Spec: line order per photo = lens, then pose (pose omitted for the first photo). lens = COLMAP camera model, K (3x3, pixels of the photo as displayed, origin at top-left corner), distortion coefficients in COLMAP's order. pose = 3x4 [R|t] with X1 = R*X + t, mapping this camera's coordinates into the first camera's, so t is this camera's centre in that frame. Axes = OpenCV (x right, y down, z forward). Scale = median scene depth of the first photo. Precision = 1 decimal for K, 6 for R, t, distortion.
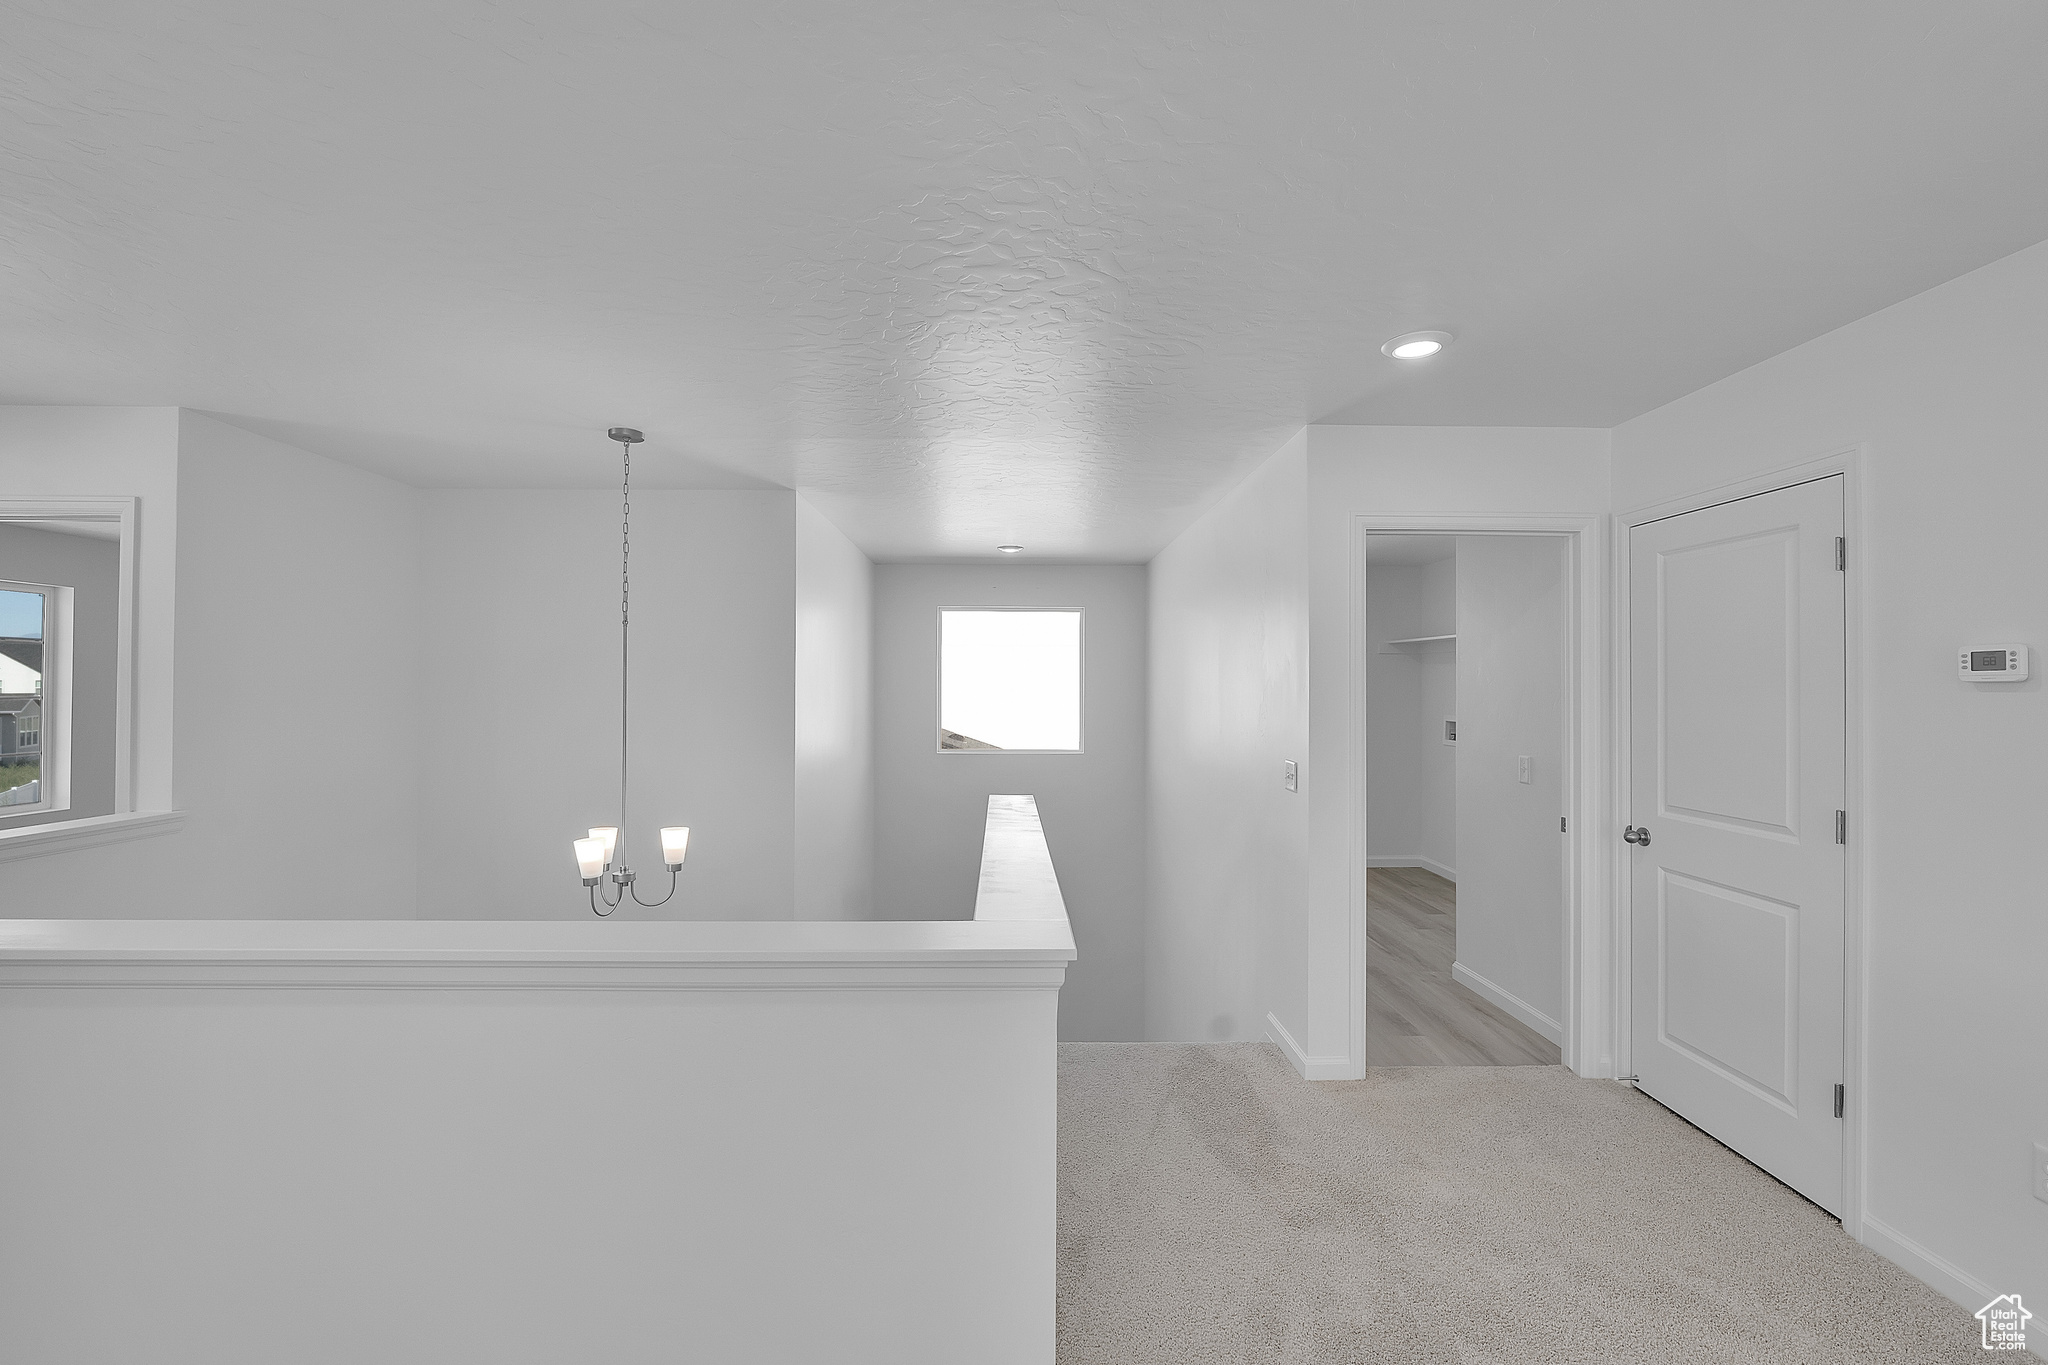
lens RADIAL K [[852.7, 0, 1019.9], [0, 852.7, 681.3], [0, 0, 1]] dist [-0.012156, 0.000718]
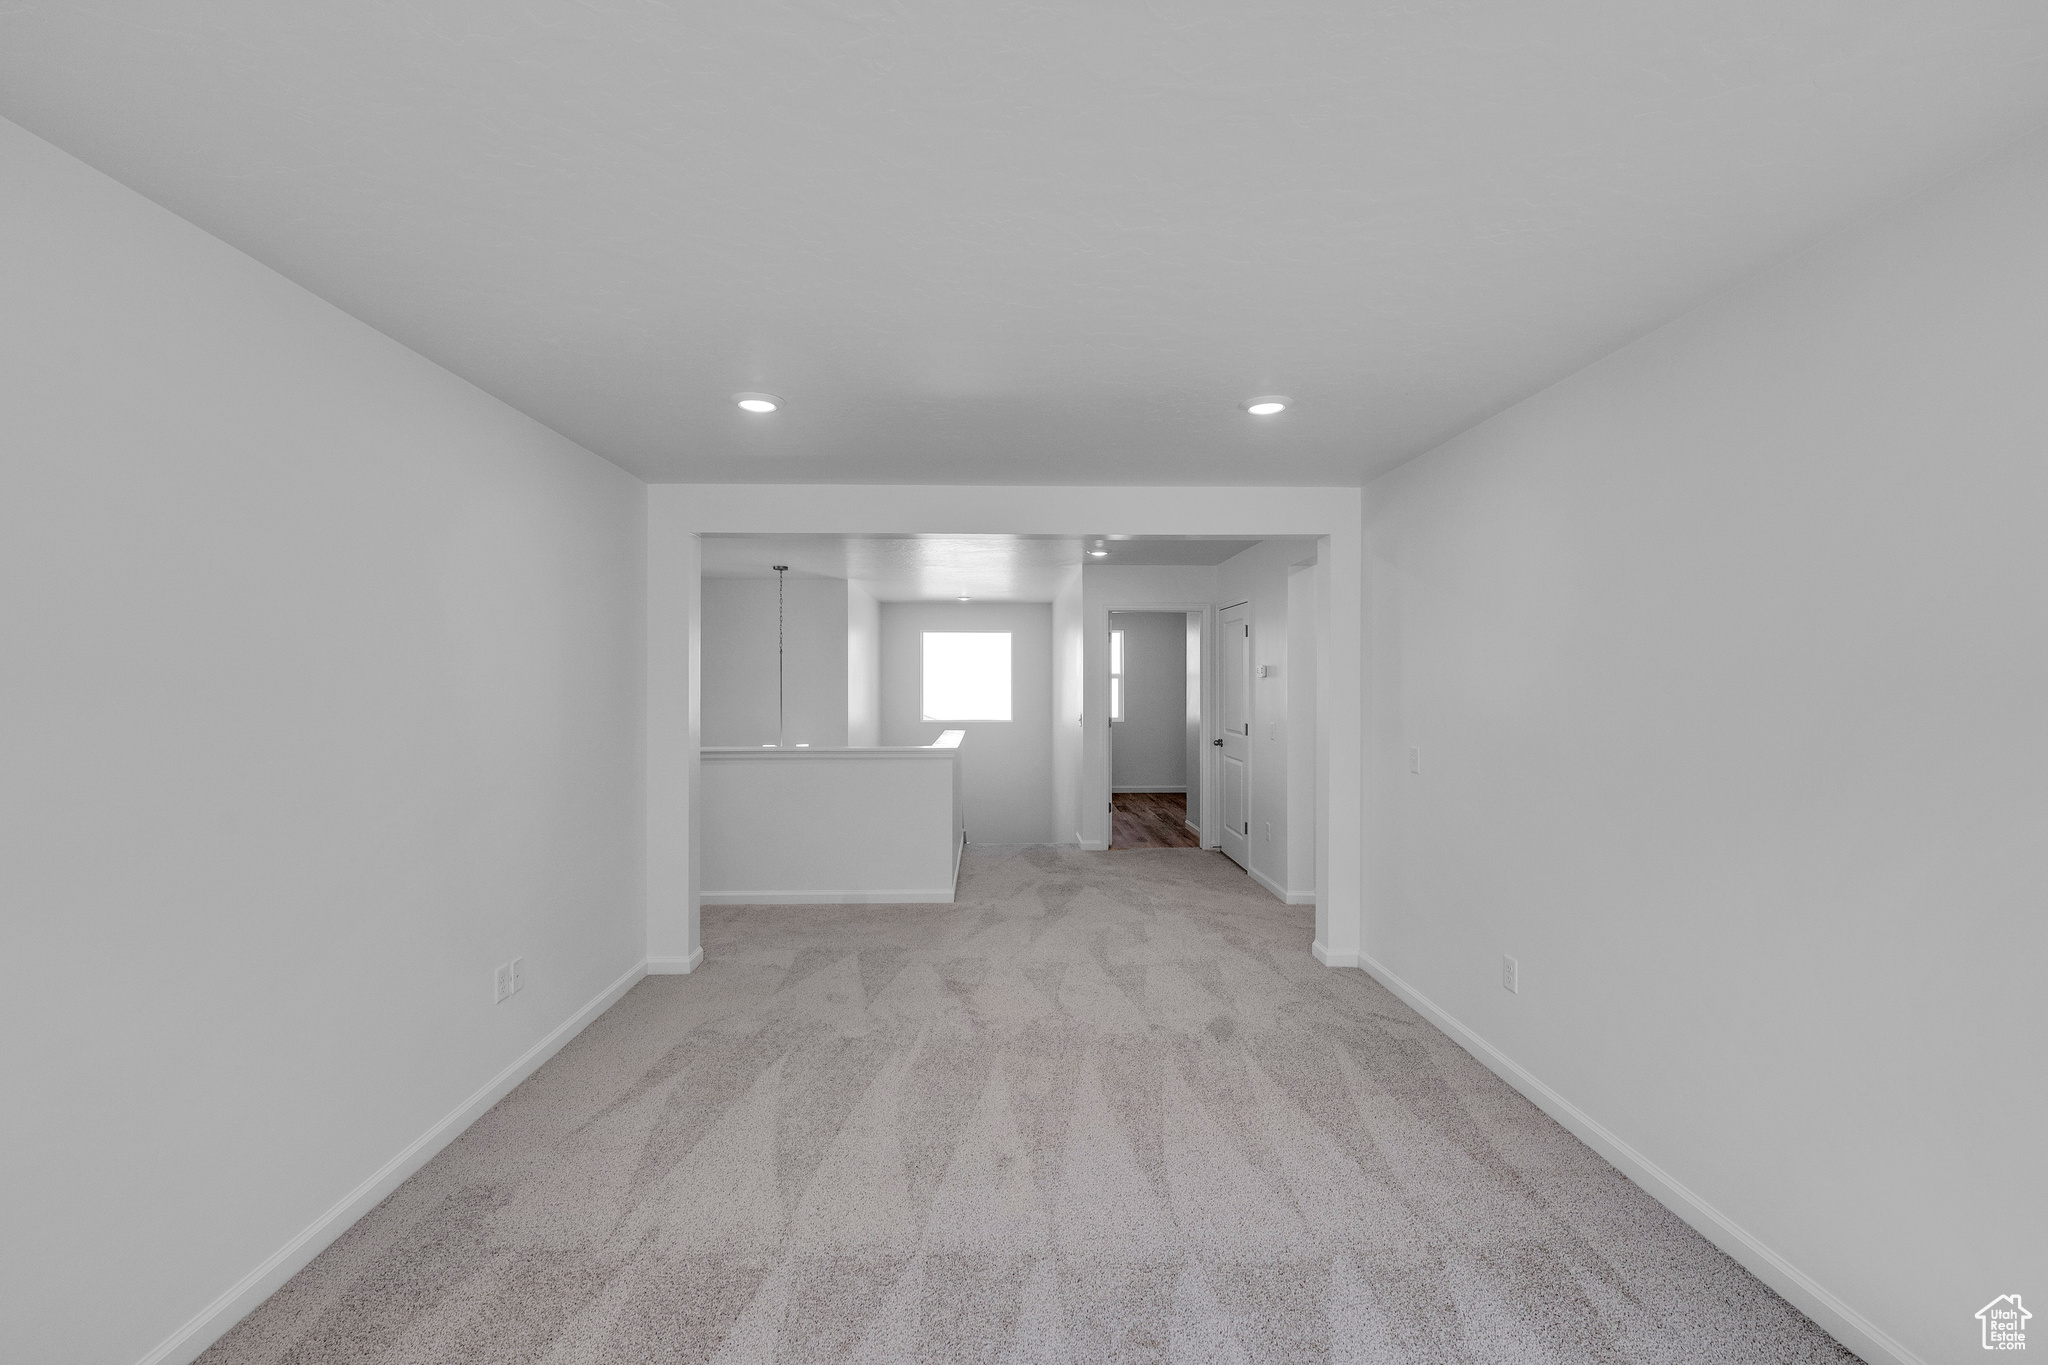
lens RADIAL K [[852.7, 0, 1019.9], [0, 852.7, 681.3], [0, 0, 1]] dist [-0.012156, 0.000718]
pose [[0.999775, -0.002273, 0.021089, 0.065477], [0.002126, 0.999973, 0.007029, -0.002419], [-0.021104, -0.006983, 0.999753, -0.697741]]
